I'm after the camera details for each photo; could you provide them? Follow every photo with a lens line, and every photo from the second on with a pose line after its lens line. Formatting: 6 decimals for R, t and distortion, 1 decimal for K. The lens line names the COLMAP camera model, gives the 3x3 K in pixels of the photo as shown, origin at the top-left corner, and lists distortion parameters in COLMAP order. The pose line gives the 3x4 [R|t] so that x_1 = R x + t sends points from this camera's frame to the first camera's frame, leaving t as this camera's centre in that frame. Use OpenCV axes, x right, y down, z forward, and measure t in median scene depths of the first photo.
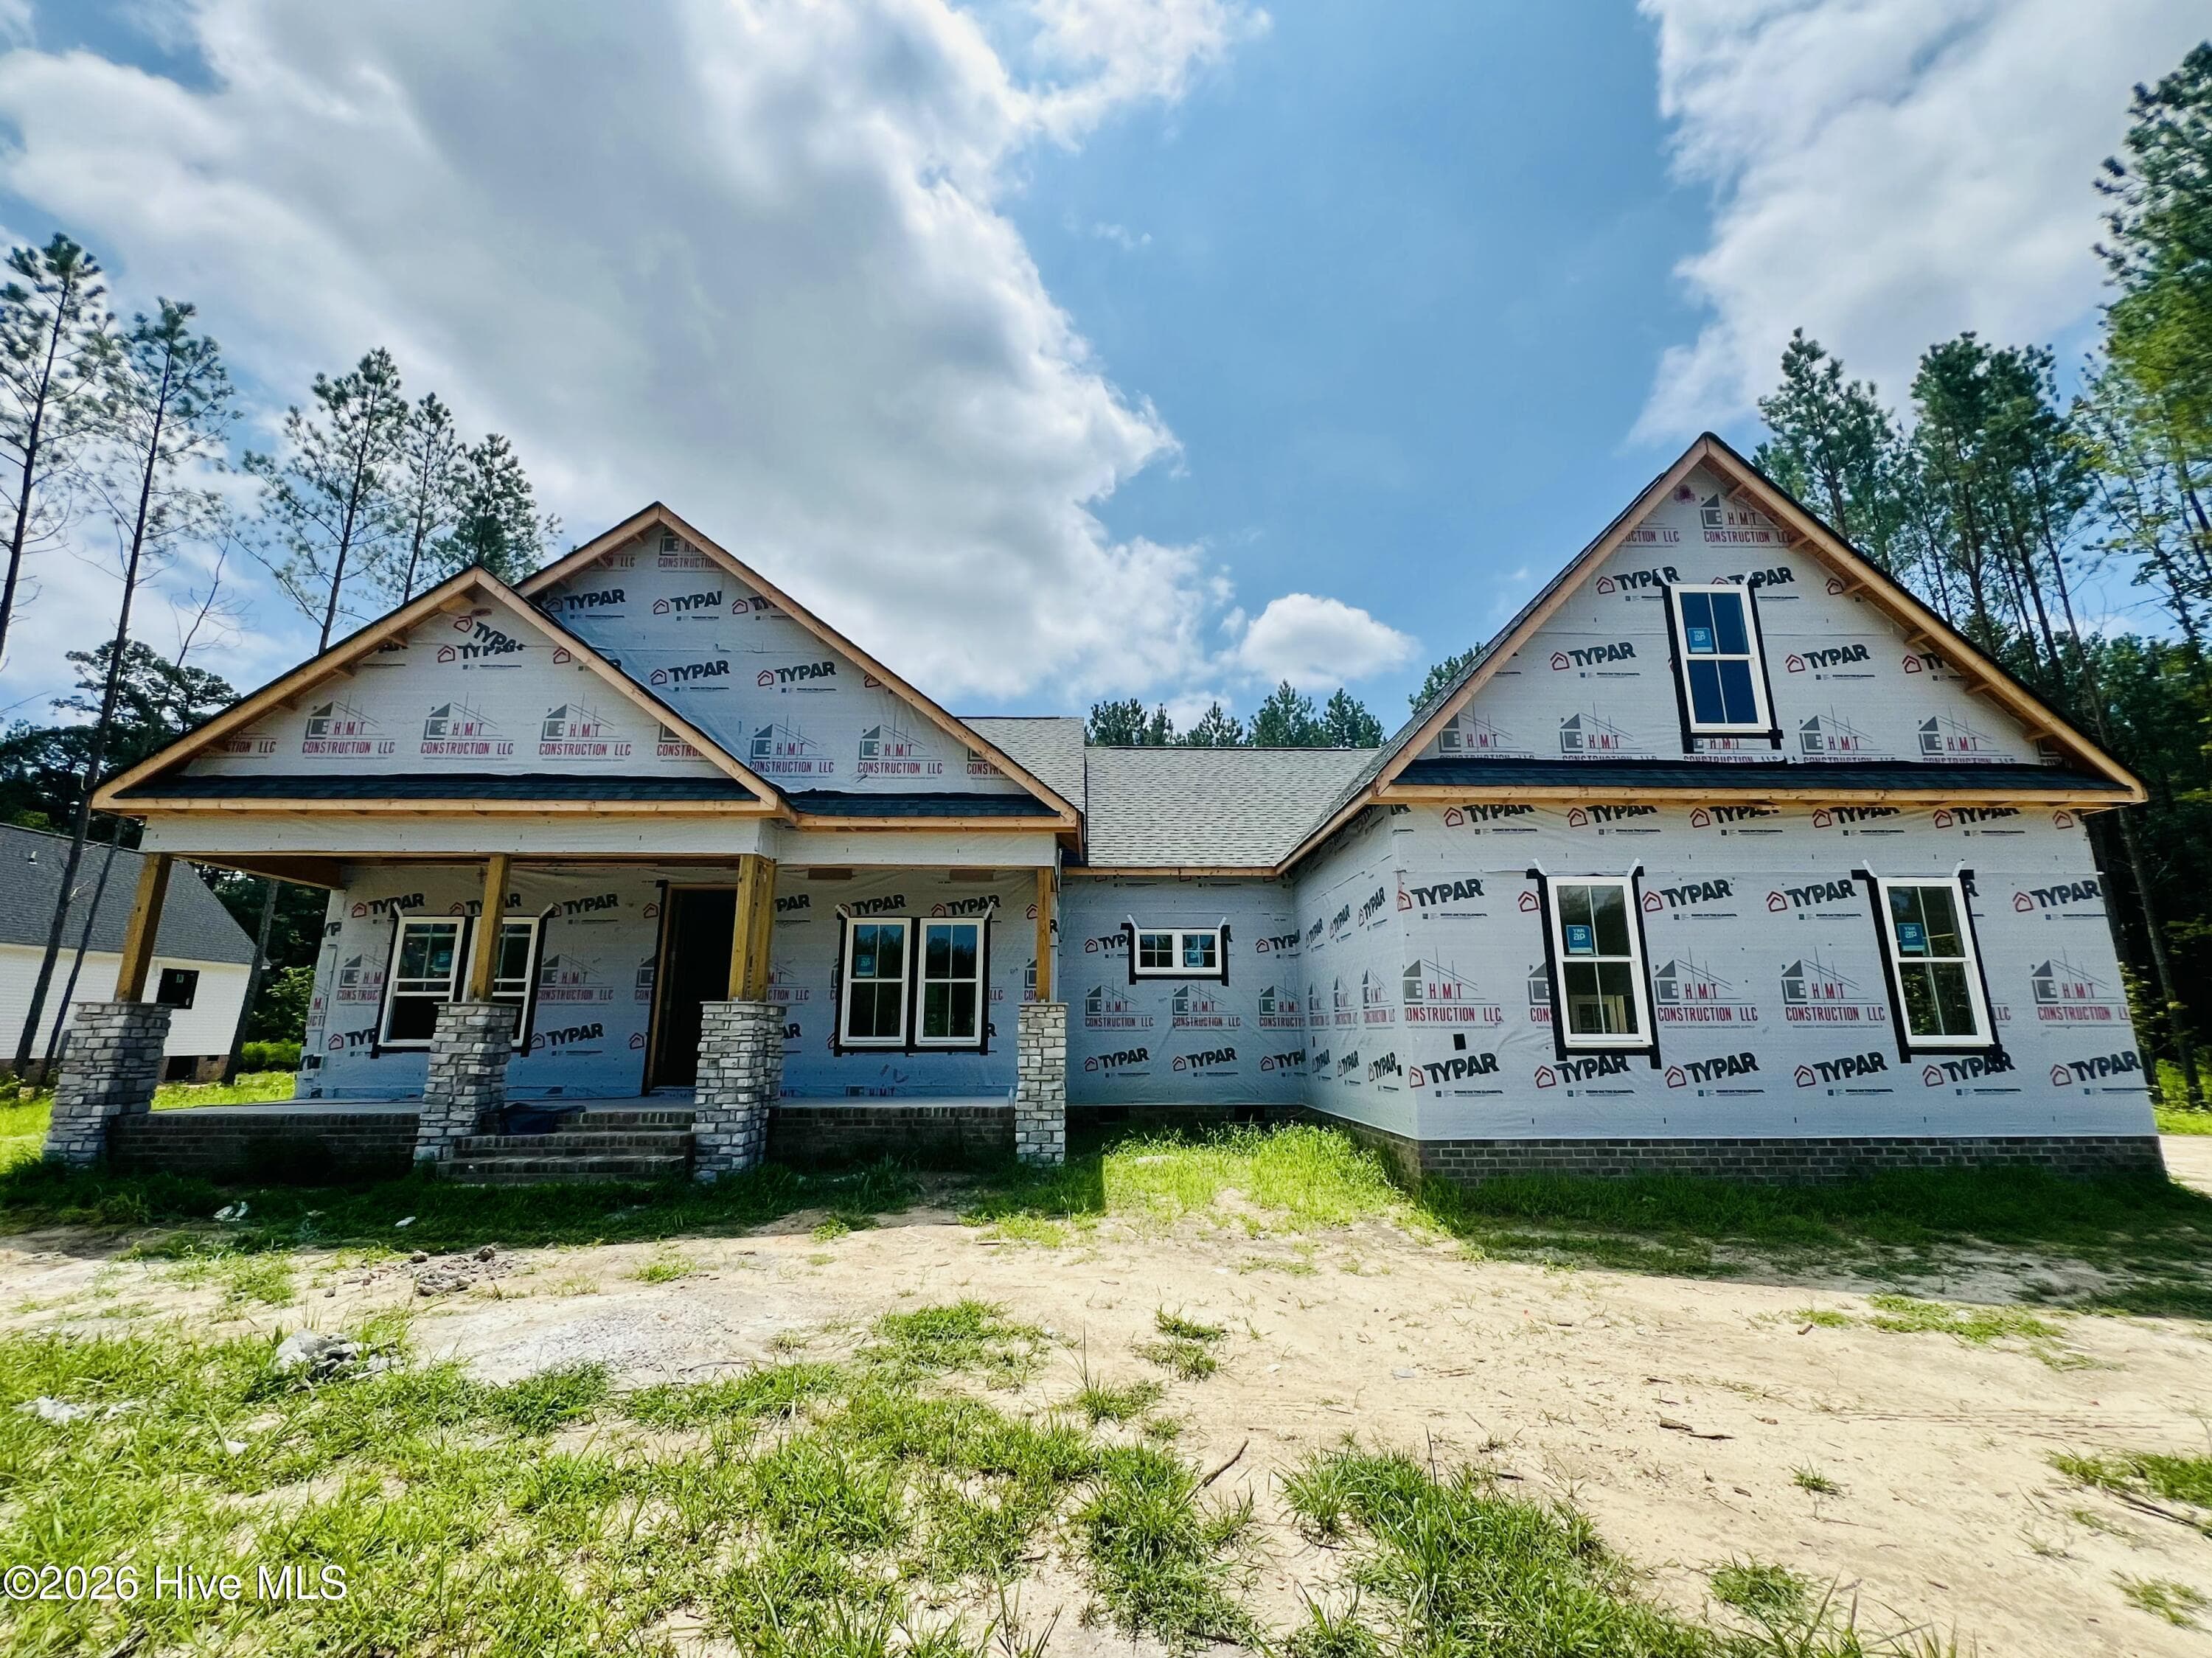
lens RADIAL K [[915.3, 0, 1110.9], [0, 915.3, 849.4], [0, 0, 1]] dist [0.000379, 0.000125]
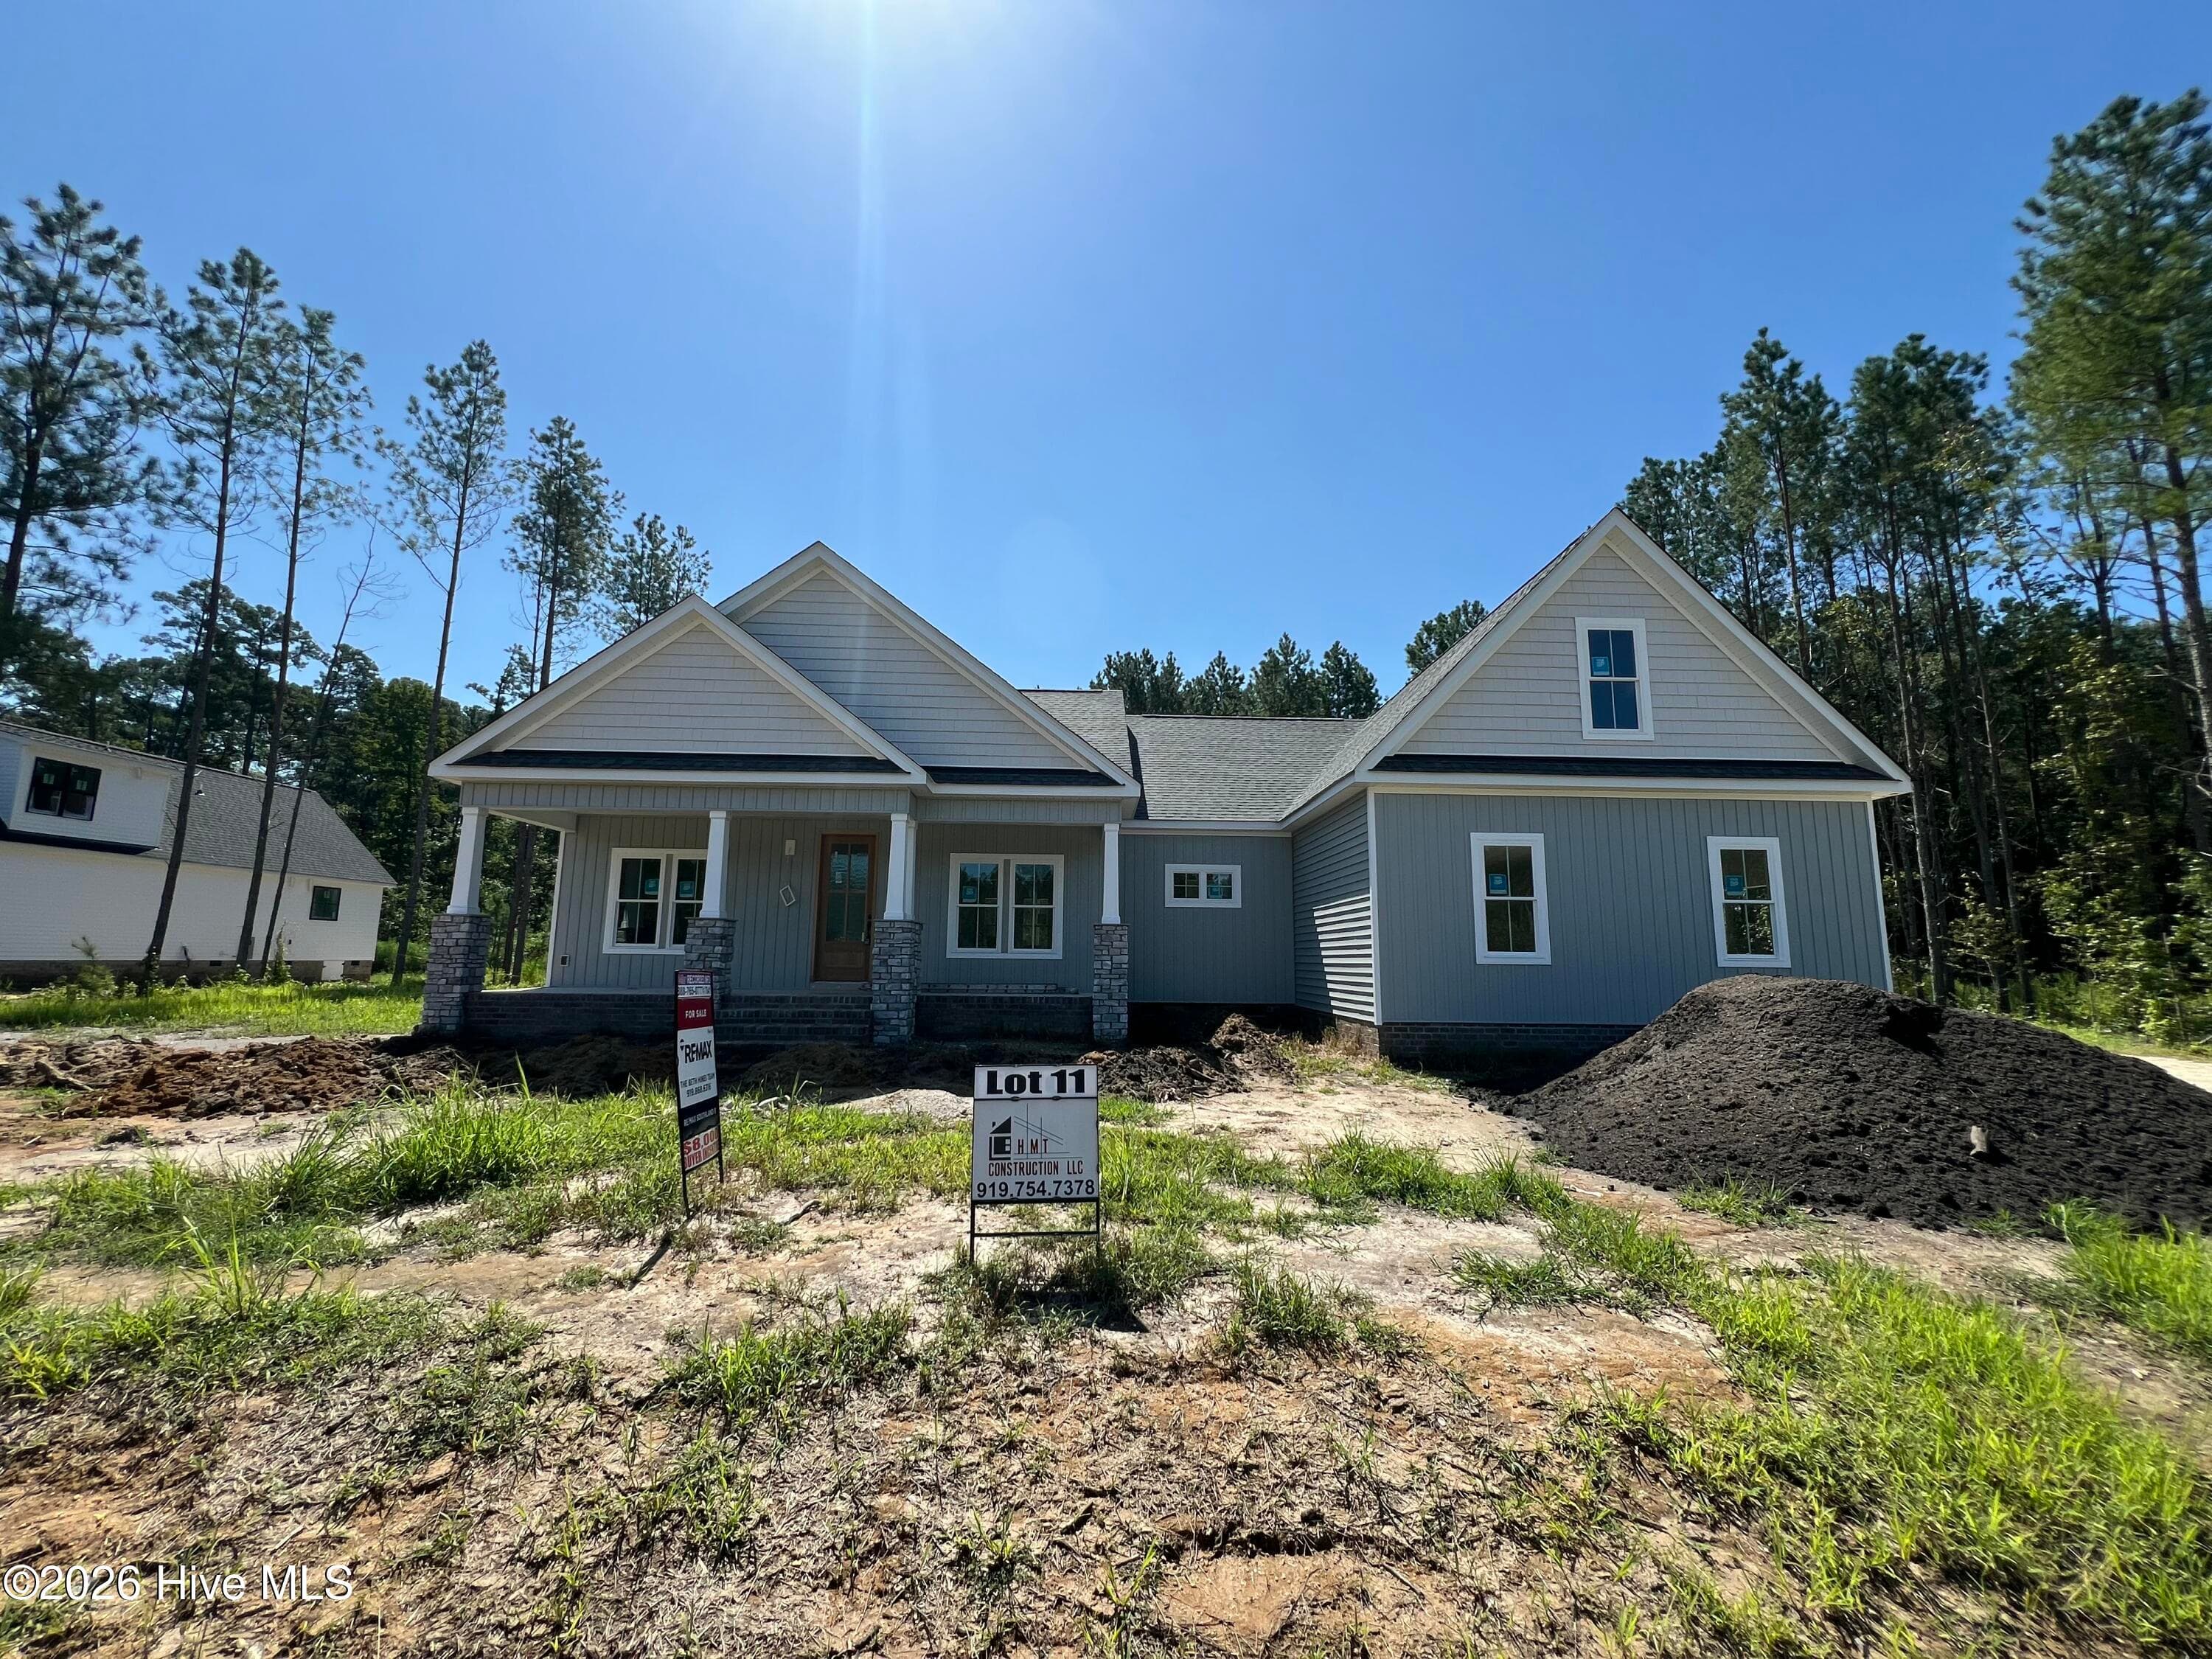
lens RADIAL K [[901.2, 0, 1100.5], [0, 901.2, 825.7], [0, 0, 1]] dist [0.000369, -0.000697]
pose [[0.999903, 0.012081, -0.006888, -0.032295], [-0.011737, 0.998778, 0.048014, -0.017201], [0.007459, -0.047929, 0.998823, -0.135192]]
